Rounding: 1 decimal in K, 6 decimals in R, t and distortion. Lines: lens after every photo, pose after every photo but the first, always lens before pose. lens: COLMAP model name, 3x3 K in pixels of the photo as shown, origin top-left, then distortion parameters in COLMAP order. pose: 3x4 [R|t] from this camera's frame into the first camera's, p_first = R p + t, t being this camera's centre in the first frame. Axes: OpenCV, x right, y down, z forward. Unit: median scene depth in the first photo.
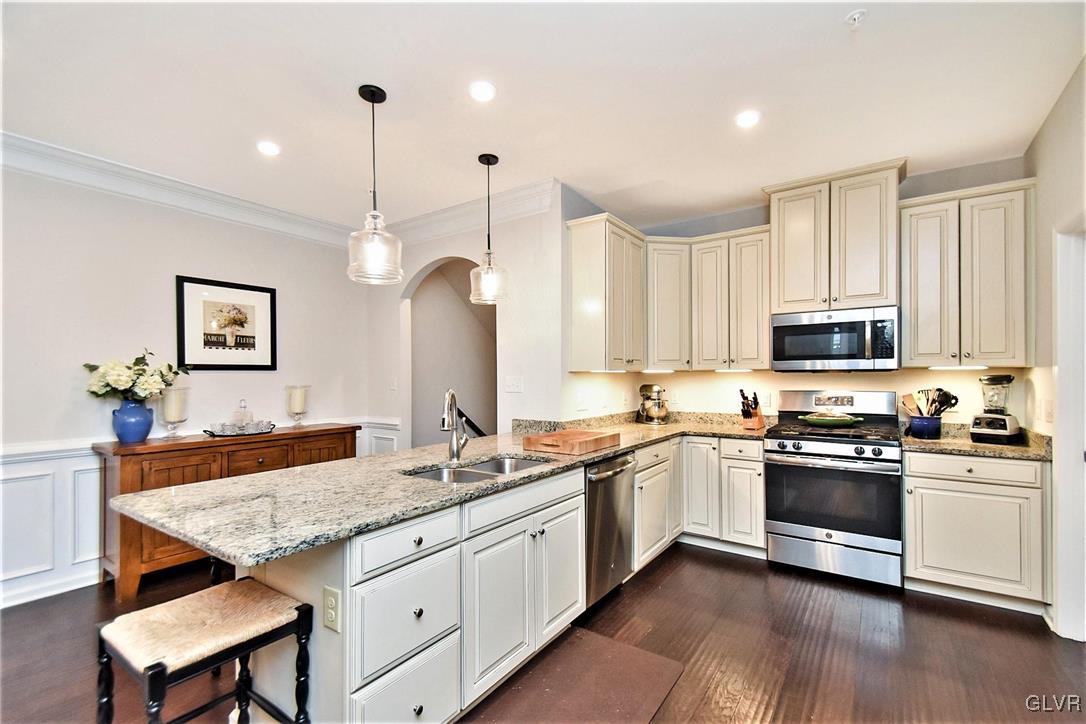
lens RADIAL K [[488.5, 0, 543.0], [0, 488.5, 362.0], [0, 0, 1]] dist [0.002240, 0.000063]
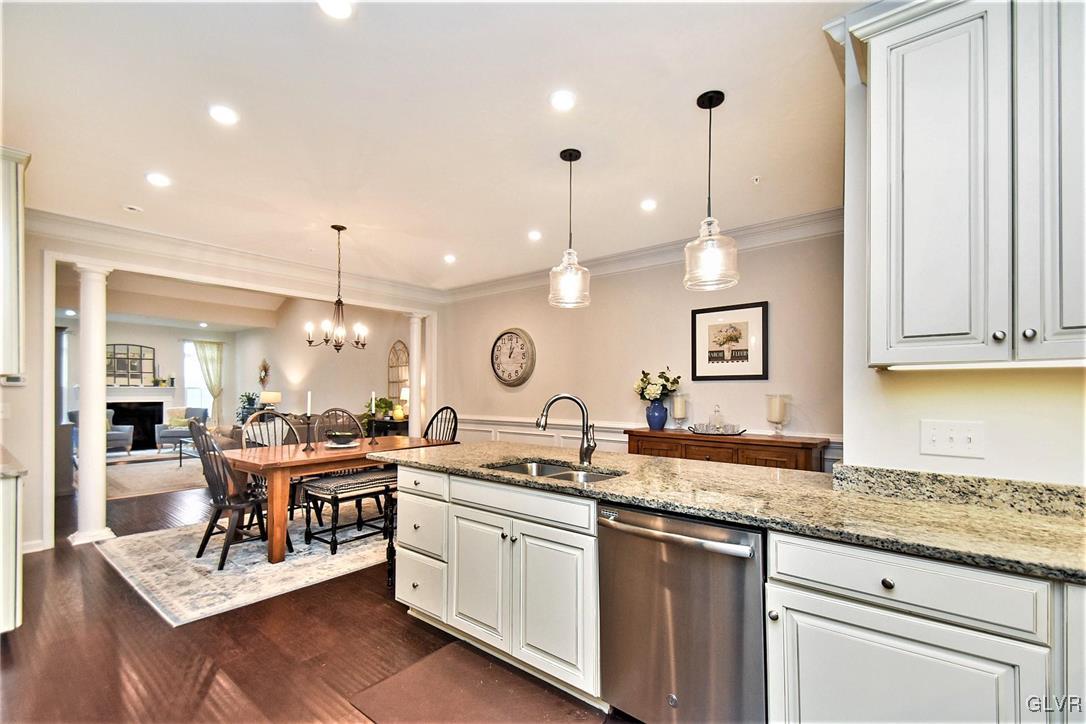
lens RADIAL K [[473.1, 0, 546.3], [0, 473.1, 385.8], [0, 0, 1]] dist [0.002071, -0.000040]
pose [[-0.075823, -0.005442, -0.997106, 0.550130], [0.021664, 0.999740, -0.007104, 0.029768], [0.996886, -0.022140, -0.075686, 0.675866]]
